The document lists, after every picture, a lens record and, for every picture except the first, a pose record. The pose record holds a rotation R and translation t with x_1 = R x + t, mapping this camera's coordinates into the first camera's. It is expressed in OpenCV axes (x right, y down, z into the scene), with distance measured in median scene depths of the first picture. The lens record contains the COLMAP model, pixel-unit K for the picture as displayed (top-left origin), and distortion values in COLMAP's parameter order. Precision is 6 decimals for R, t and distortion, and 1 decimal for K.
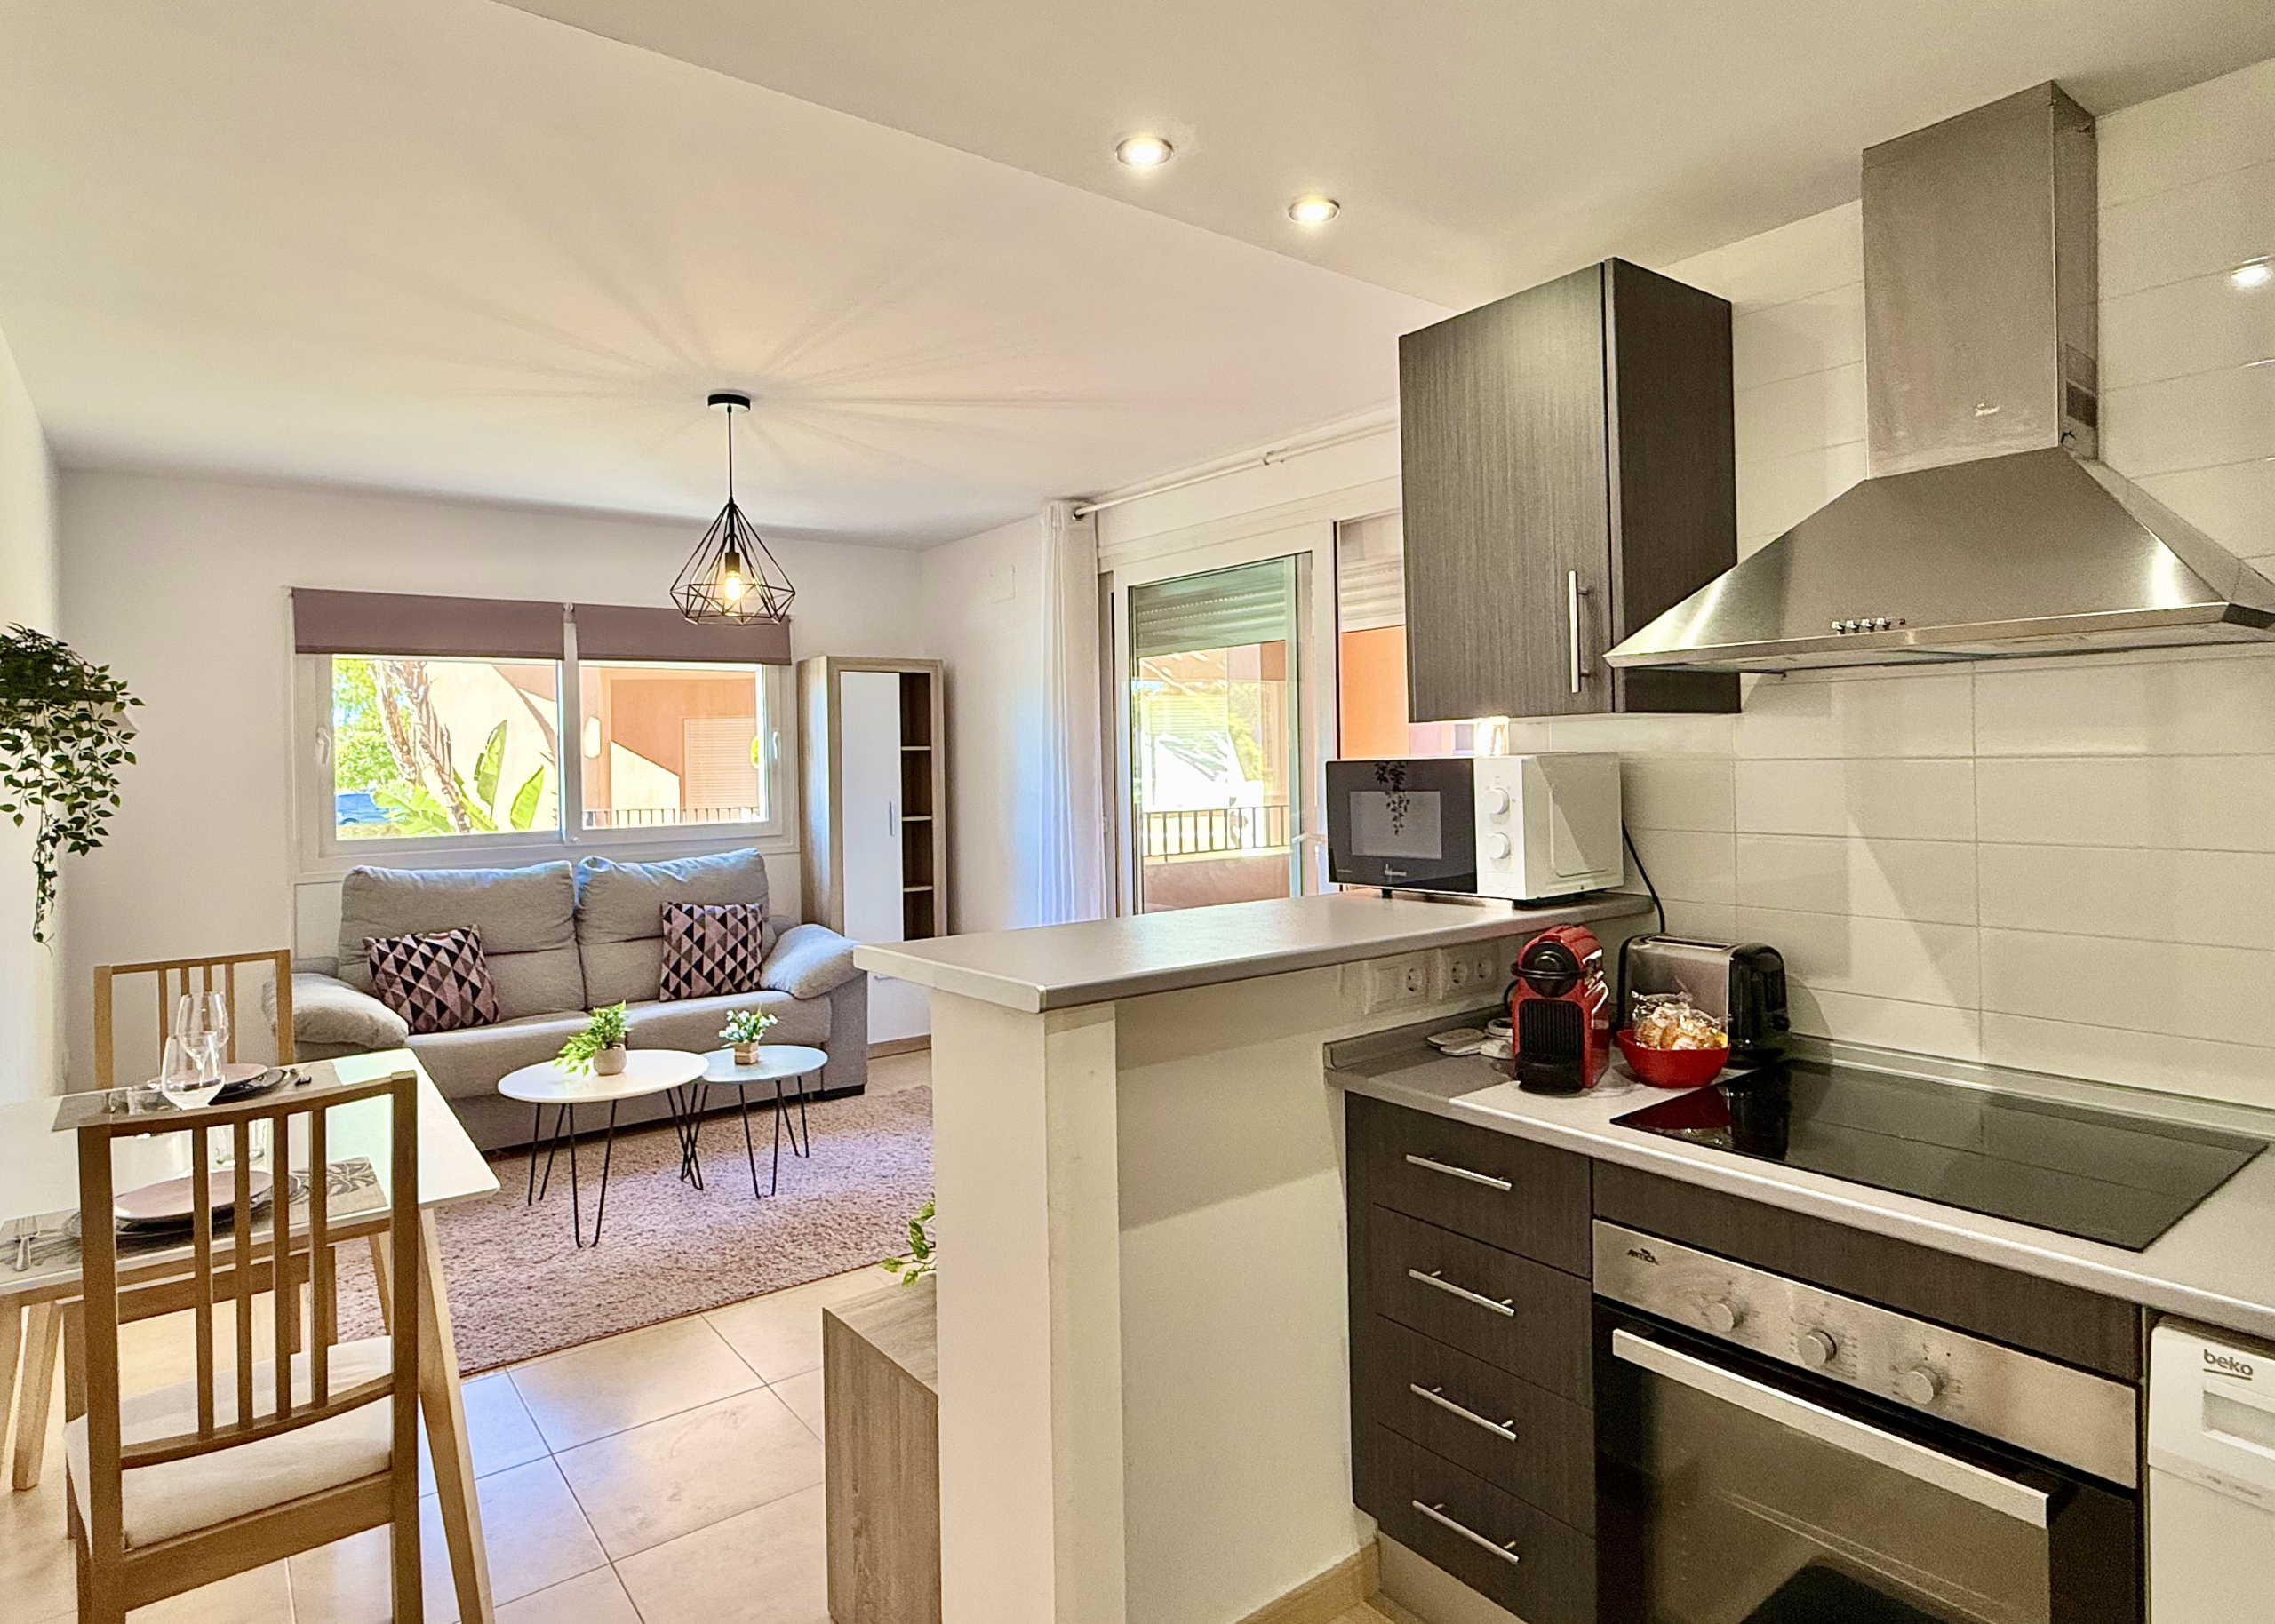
lens RADIAL K [[1256.1, 0, 1152.0], [0, 1256.1, 756.6], [0, 0, 1]] dist [0.000664, -0.000172]
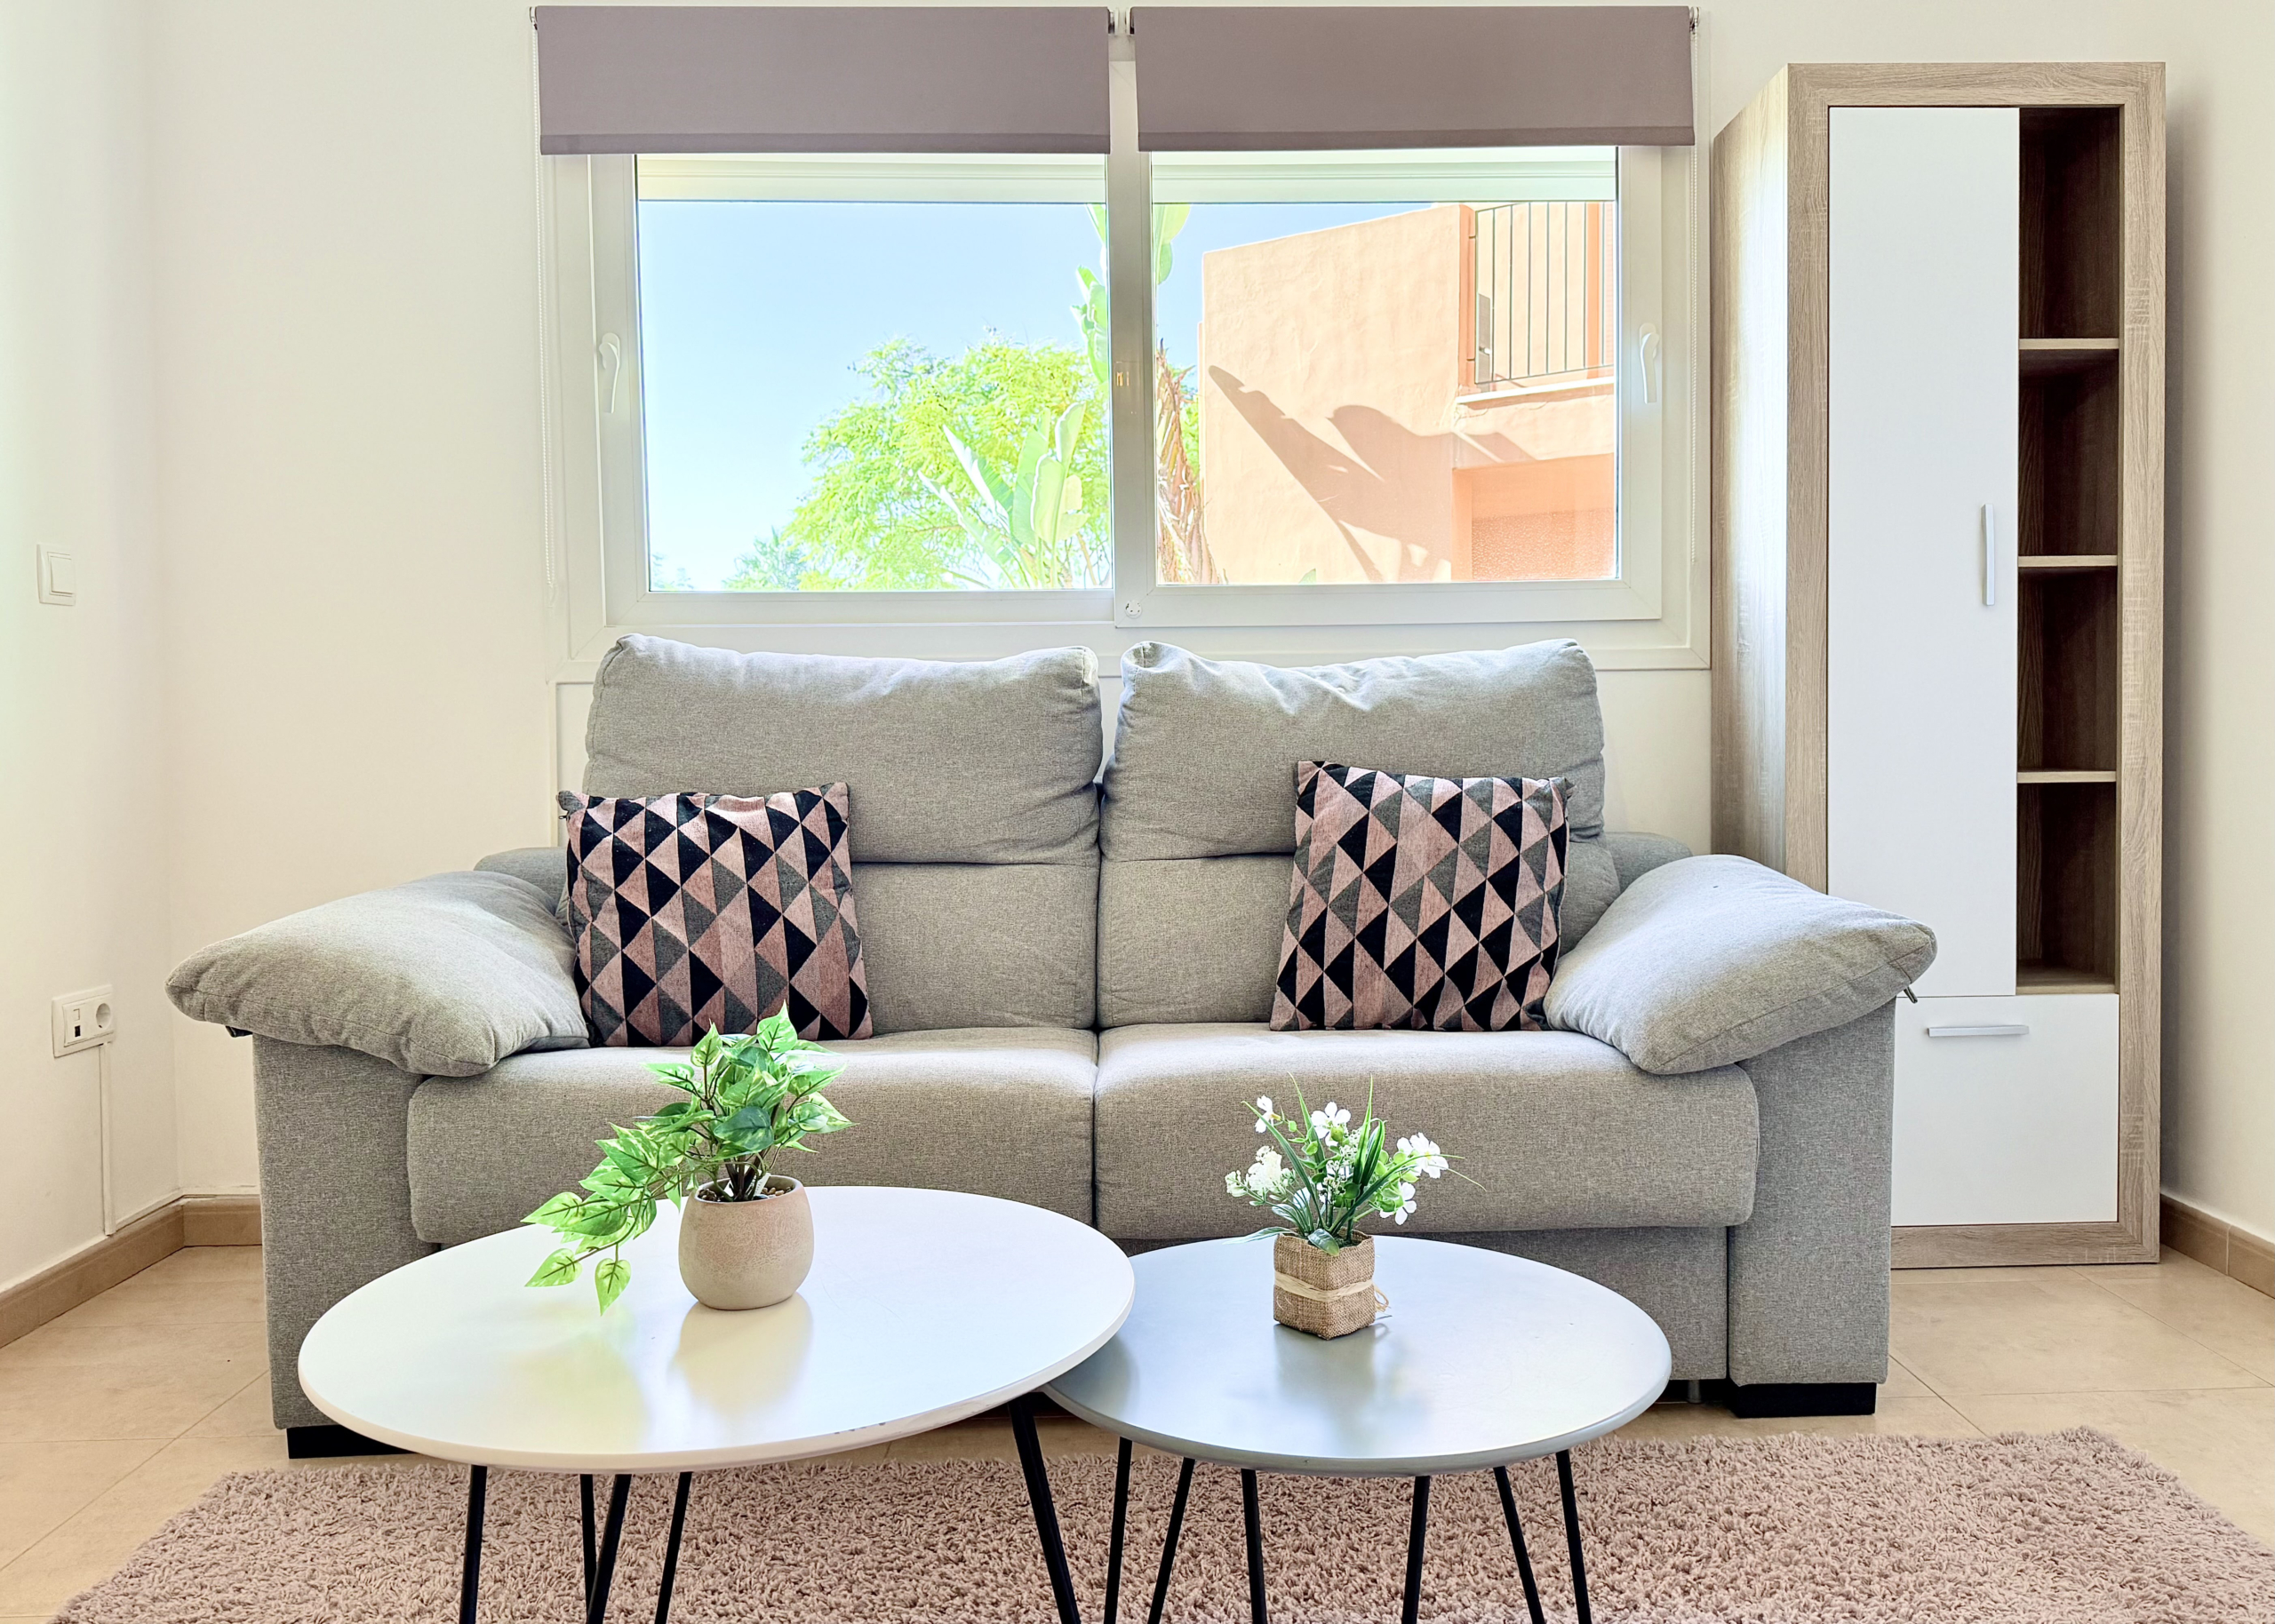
lens RADIAL K [[1720.1, 0, 1196.3], [0, 1720.1, 773.9], [0, 0, 1]] dist [0.124934, -0.155829]
pose [[0.814834, 0.023751, -0.579208, -0.137232], [-0.001868, 0.999263, 0.038348, 0.113309], [0.579692, -0.030166, 0.814277, 0.641961]]
